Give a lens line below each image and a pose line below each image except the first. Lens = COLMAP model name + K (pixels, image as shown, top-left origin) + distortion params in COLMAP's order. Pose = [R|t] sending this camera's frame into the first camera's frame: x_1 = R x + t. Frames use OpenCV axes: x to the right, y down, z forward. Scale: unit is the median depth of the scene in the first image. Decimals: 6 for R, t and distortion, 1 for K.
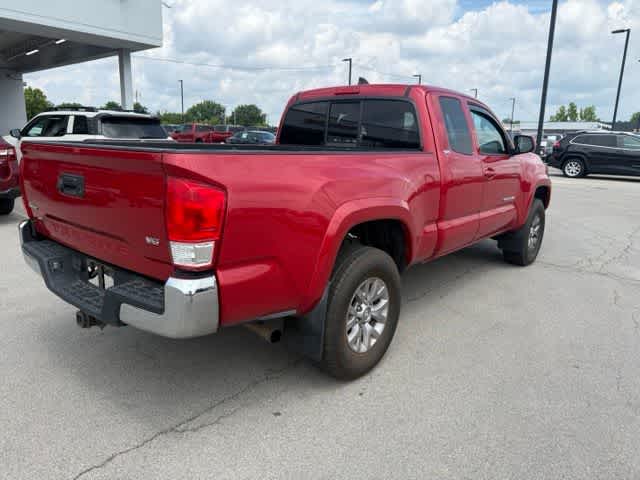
lens RADIAL K [[450.7, 0, 320.0], [0, 450.7, 240.0], [0, 0, 1]] dist [0.035198, -0.046584]
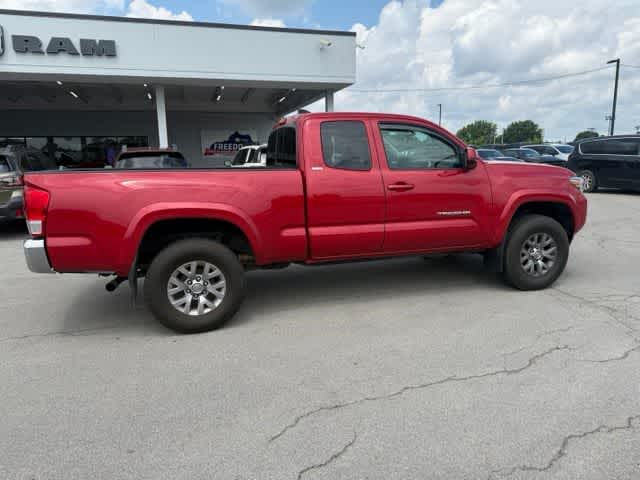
lens RADIAL K [[450.2, 0, 316.8], [0, 450.2, 241.0], [0, 0, 1]] dist [0.040187, -0.052275]
pose [[0.834874, 0.057191, -0.547461, 0.812980], [-0.081016, 0.996523, -0.019446, 0.013533], [0.544446, 0.060588, 0.836605, 0.029183]]
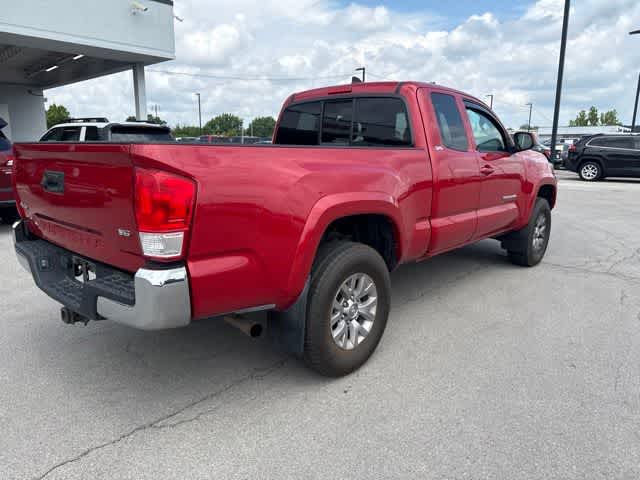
lens RADIAL K [[450.7, 0, 320.0], [0, 450.7, 240.0], [0, 0, 1]] dist [0.035198, -0.046584]
pose [[0.999143, -0.010527, -0.040033, 0.050945], [0.009639, 0.999704, -0.022317, 0.022094], [0.040257, 0.021912, 0.998949, 0.007852]]
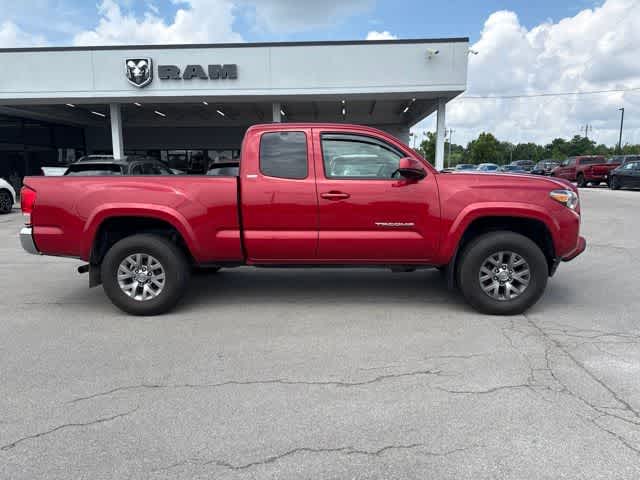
lens RADIAL K [[450.7, 0, 320.0], [0, 450.7, 240.0], [0, 0, 1]] dist [0.035198, -0.046584]
pose [[0.605272, 0.086652, -0.791288, 1.231936], [-0.149083, 0.988808, -0.005755, -0.034817], [0.781933, 0.121451, 0.611416, 0.350725]]
